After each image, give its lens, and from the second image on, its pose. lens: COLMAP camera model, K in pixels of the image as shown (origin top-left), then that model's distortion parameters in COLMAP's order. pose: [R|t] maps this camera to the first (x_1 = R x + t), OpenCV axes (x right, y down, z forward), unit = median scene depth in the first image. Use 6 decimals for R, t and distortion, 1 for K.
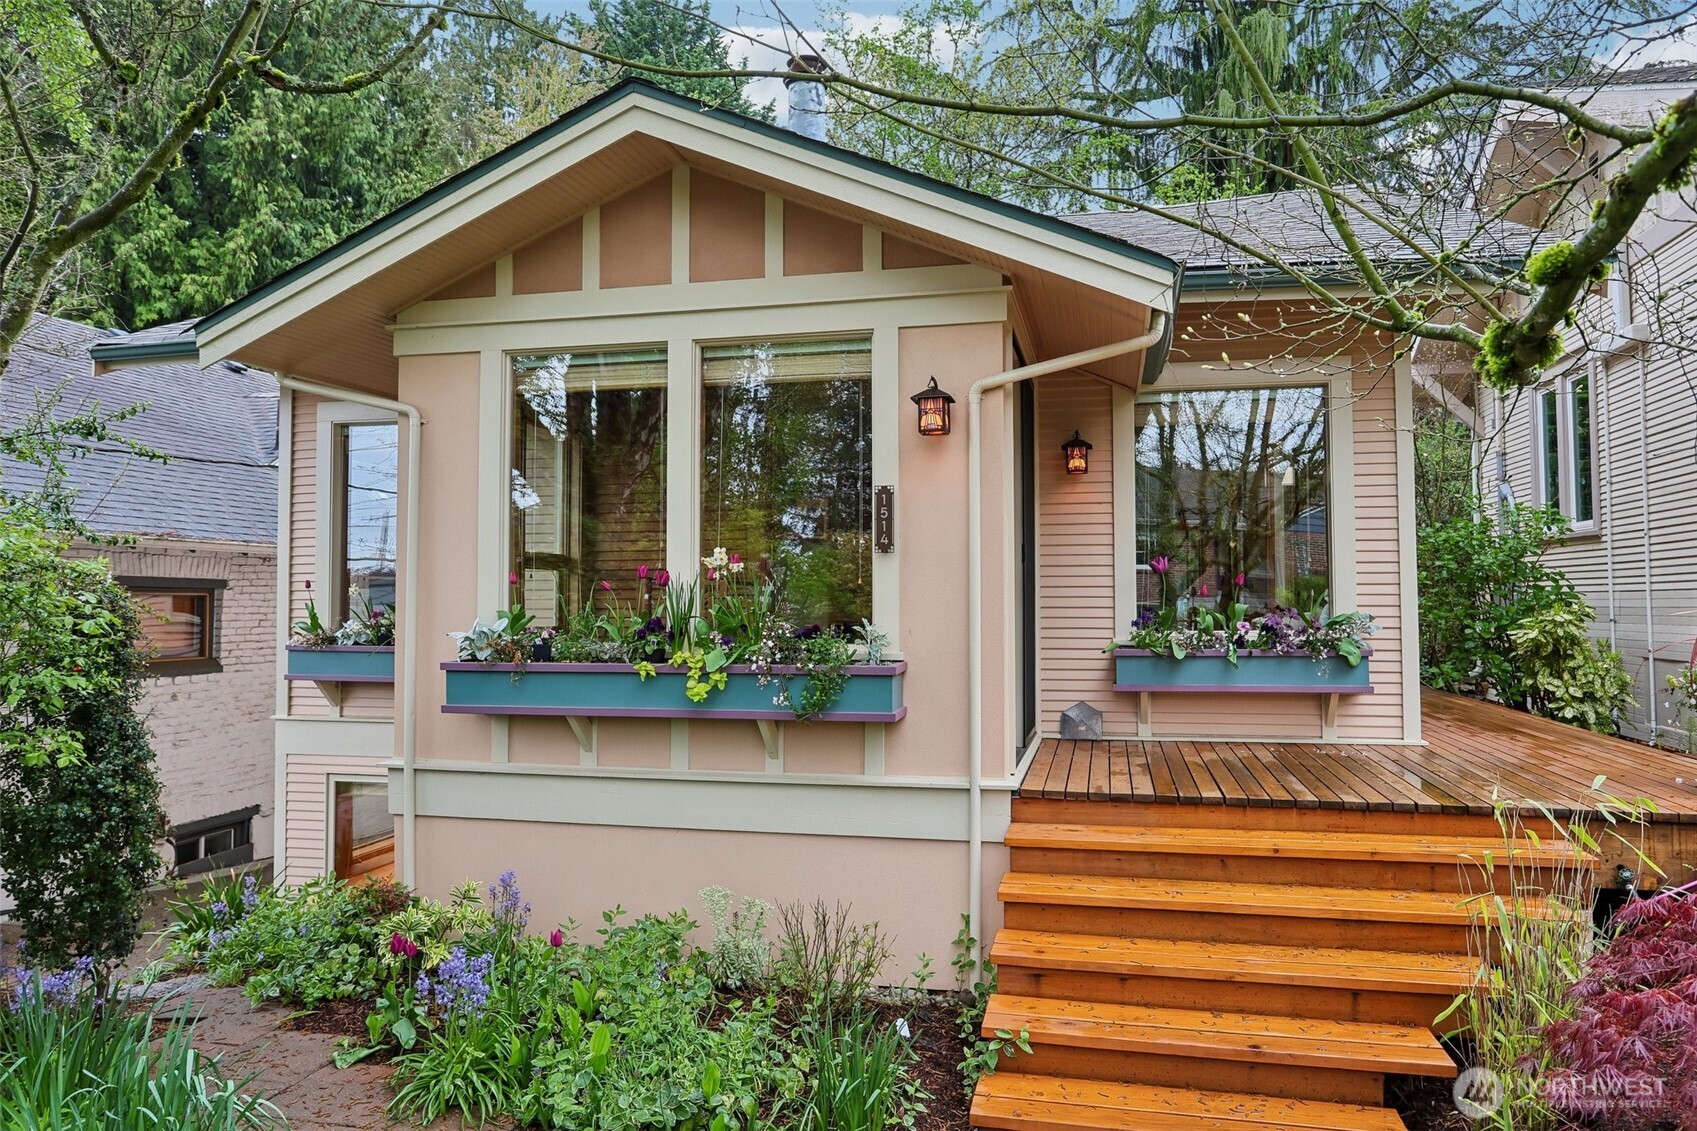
lens RADIAL K [[1164.0, 0, 850.8], [0, 1164.0, 558.1], [0, 0, 1]] dist [-0.026312, 0.011932]
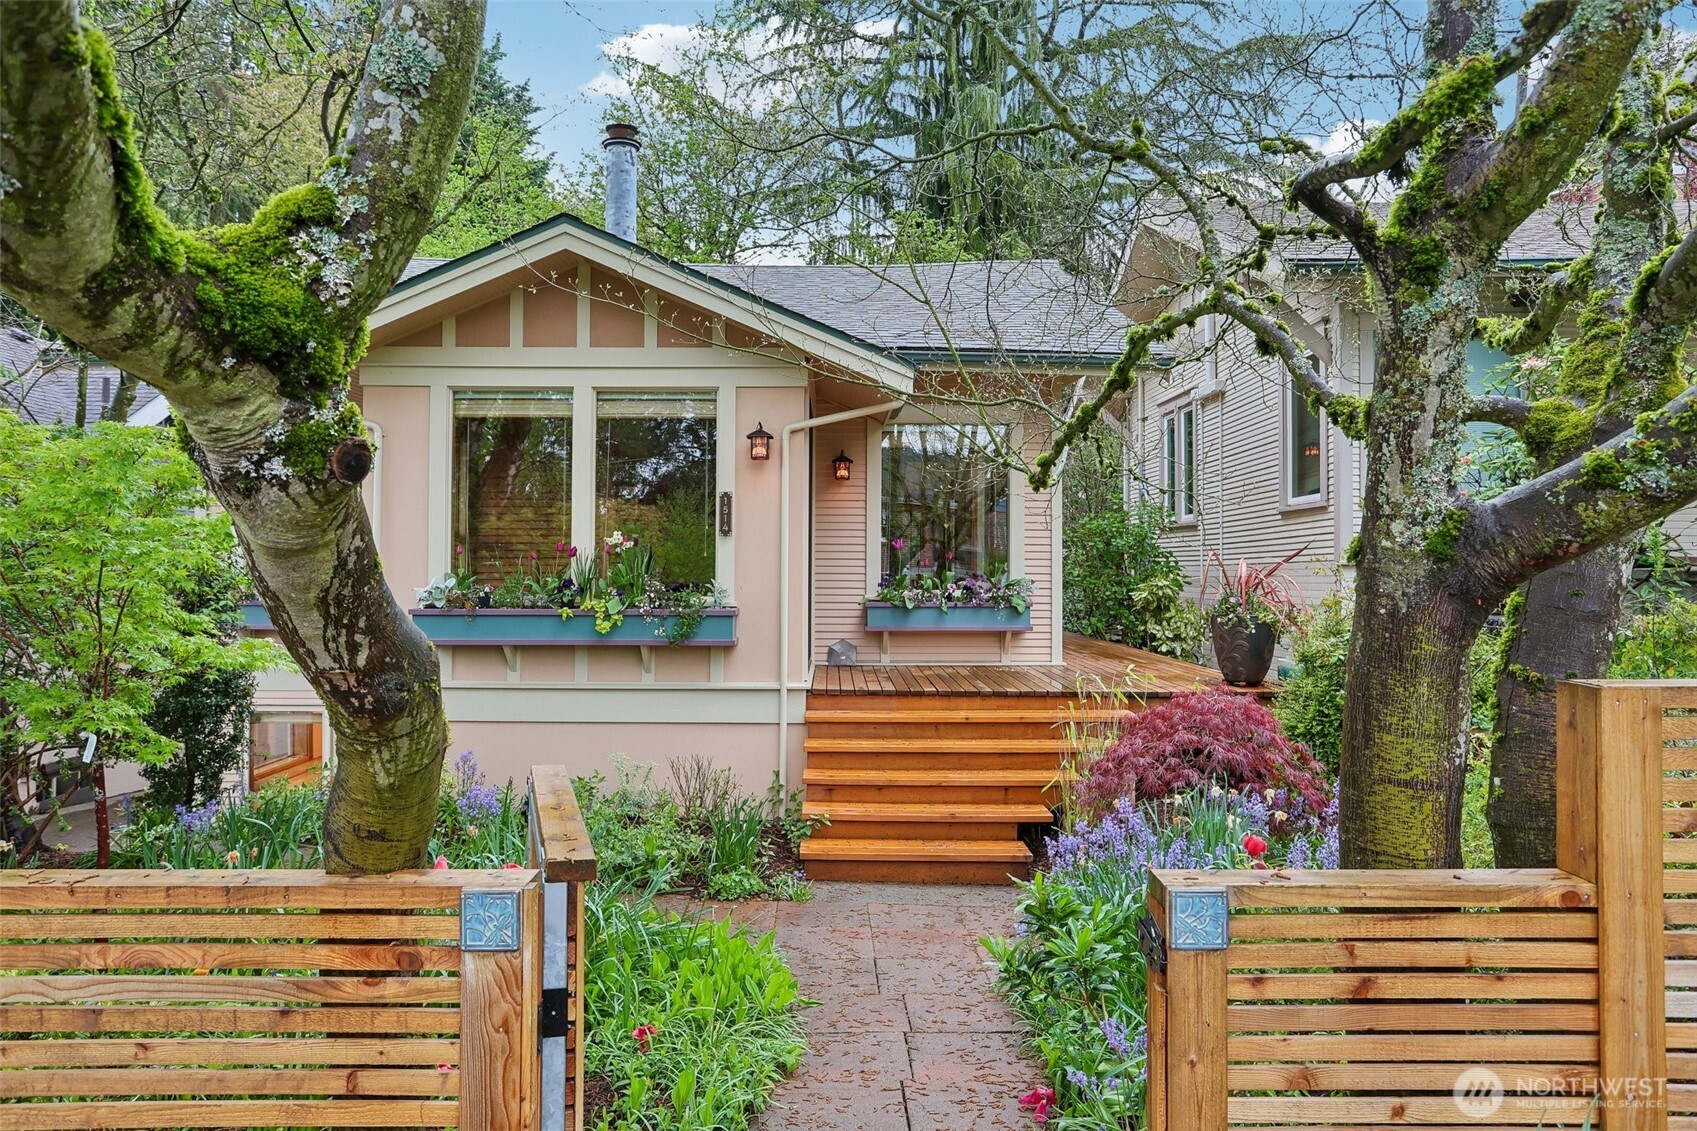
lens RADIAL K [[1164.0, 0, 838.5], [0, 1164.0, 568.4], [0, 0, 1]] dist [-0.026312, 0.011932]
pose [[0.974872, 0.007246, 0.222648, -0.153030], [-0.015246, 0.999298, 0.034234, -0.015448], [-0.222243, -0.036768, 0.974298, -0.475362]]
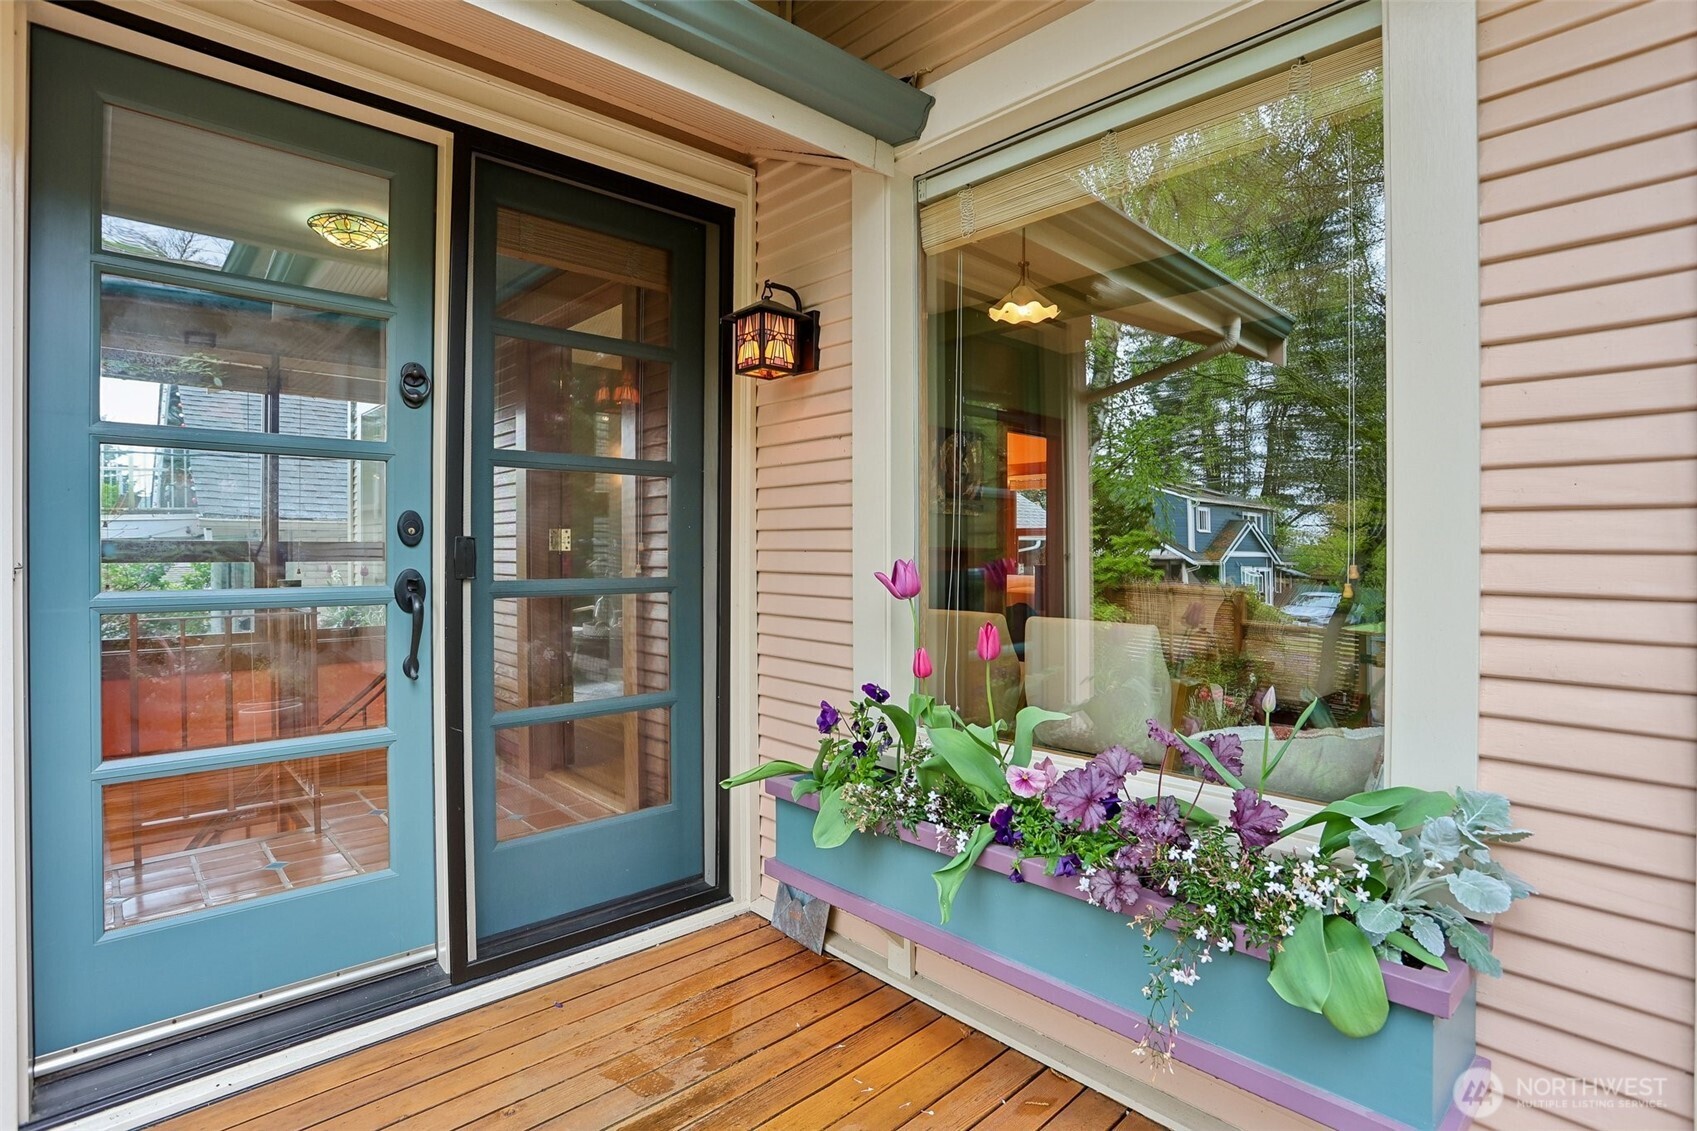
lens RADIAL K [[852.5, 0, 860.4], [0, 852.5, 553.4], [0, 0, 1]] dist [-0.001745, -0.000060]
pose [[0.843721, 0.002487, -0.536776, 0.490267], [0.015339, 0.999469, 0.028741, -0.013754], [0.536563, -0.032483, 0.843235, 0.879514]]
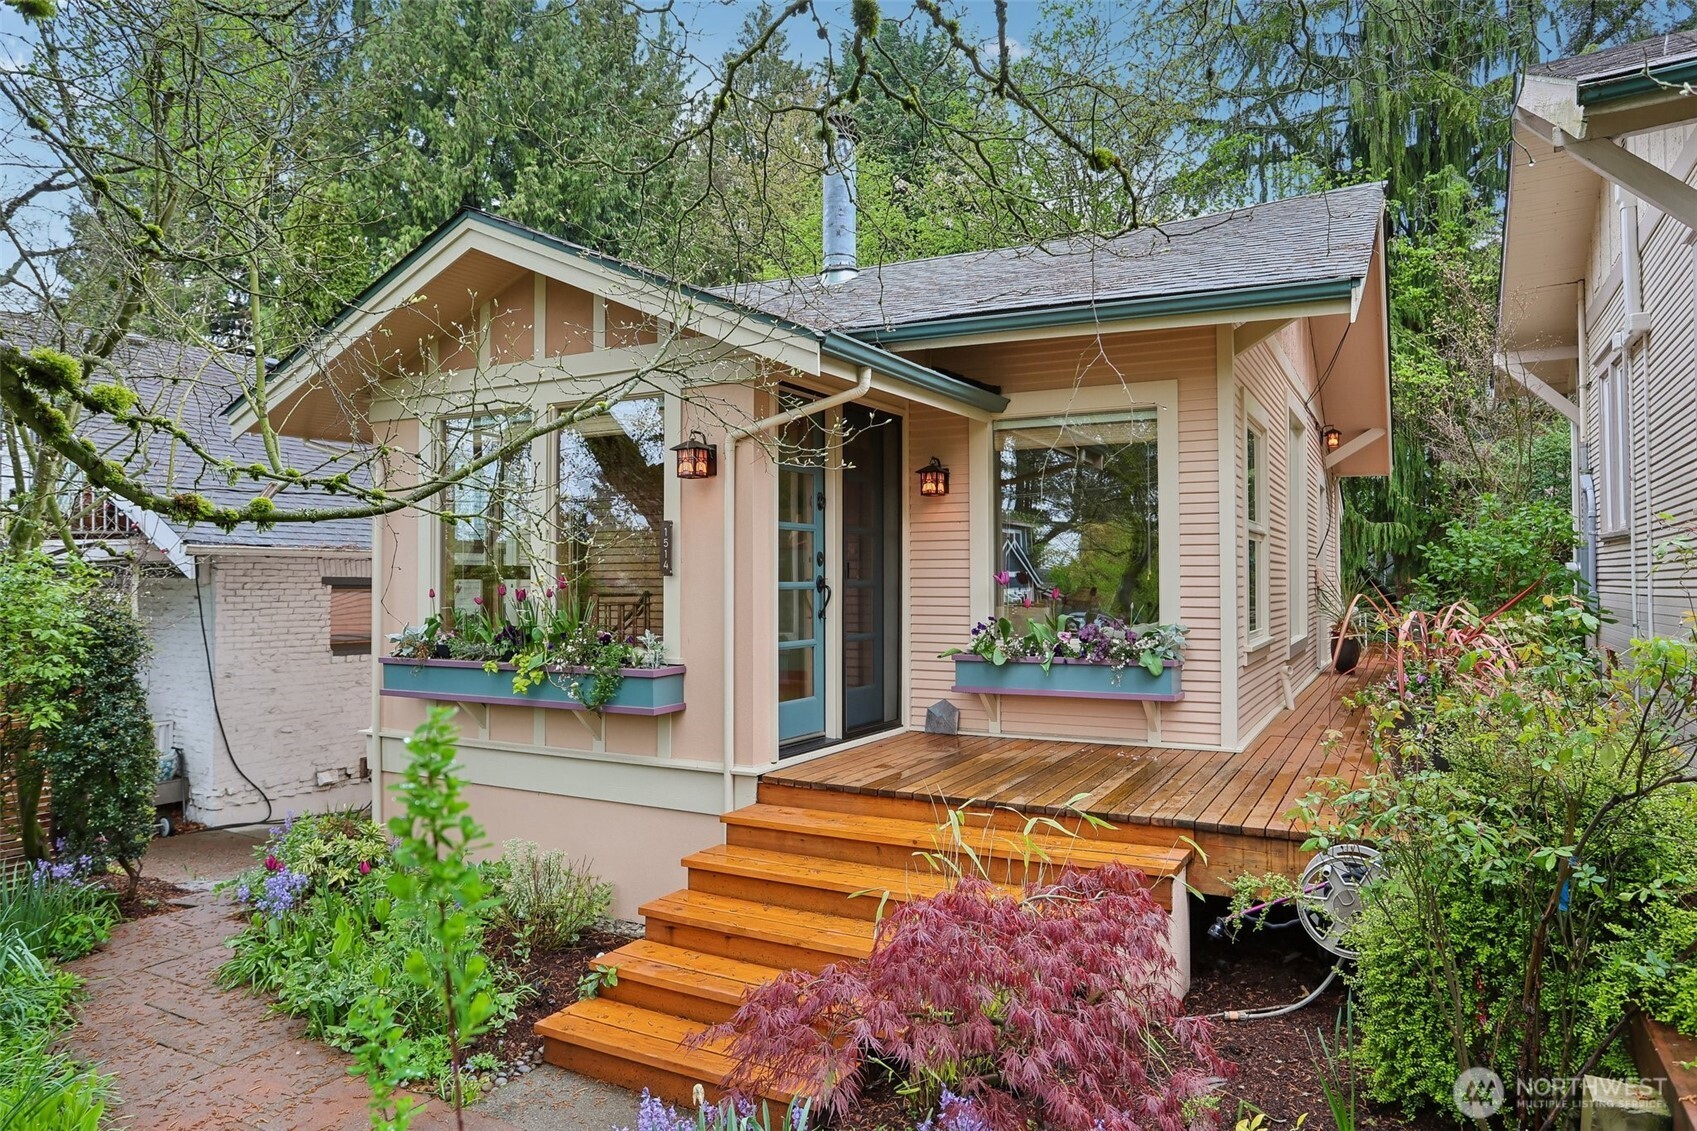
lens RADIAL K [[1085.6, 0, 841.1], [0, 1085.6, 559.1], [0, 0, 1]] dist [-0.031127, 0.006128]
pose [[0.961198, -0.004251, -0.275827, 0.477604], [0.009166, 0.999821, 0.016530, -0.036184], [0.275708, -0.018417, 0.961065, -0.034912]]
